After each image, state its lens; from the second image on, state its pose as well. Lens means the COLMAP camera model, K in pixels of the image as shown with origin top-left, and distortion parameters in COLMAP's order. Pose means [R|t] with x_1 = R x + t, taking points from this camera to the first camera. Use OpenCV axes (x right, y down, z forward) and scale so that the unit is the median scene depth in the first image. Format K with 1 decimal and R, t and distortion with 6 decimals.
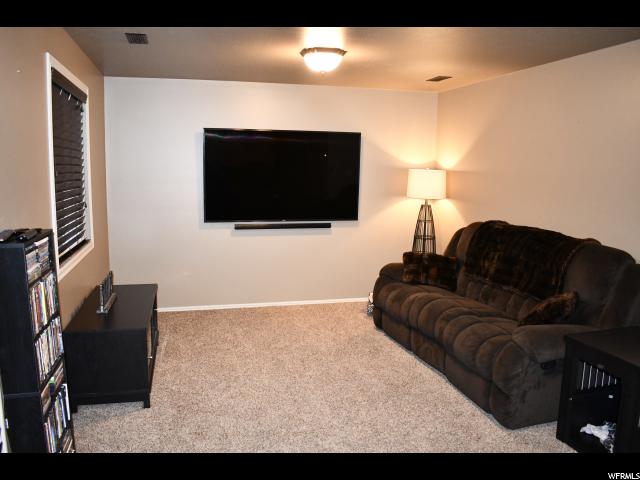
lens RADIAL K [[558.9, 0, 320.0], [0, 558.9, 240.0], [0, 0, 1]] dist [-0.001447, 0.000607]
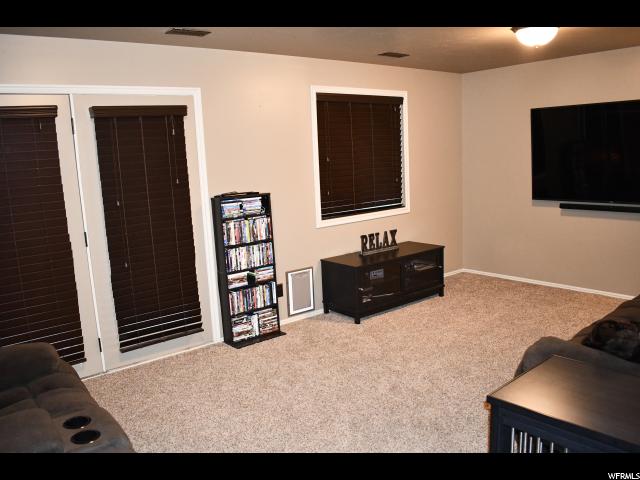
lens RADIAL K [[558.9, 0, 320.0], [0, 558.9, 240.0], [0, 0, 1]] dist [-0.001447, 0.000607]
pose [[0.413161, 0.114251, -0.903463, 0.597497], [-0.075971, 0.992965, 0.090828, -0.021756], [0.907484, 0.031110, 0.418934, 0.207925]]
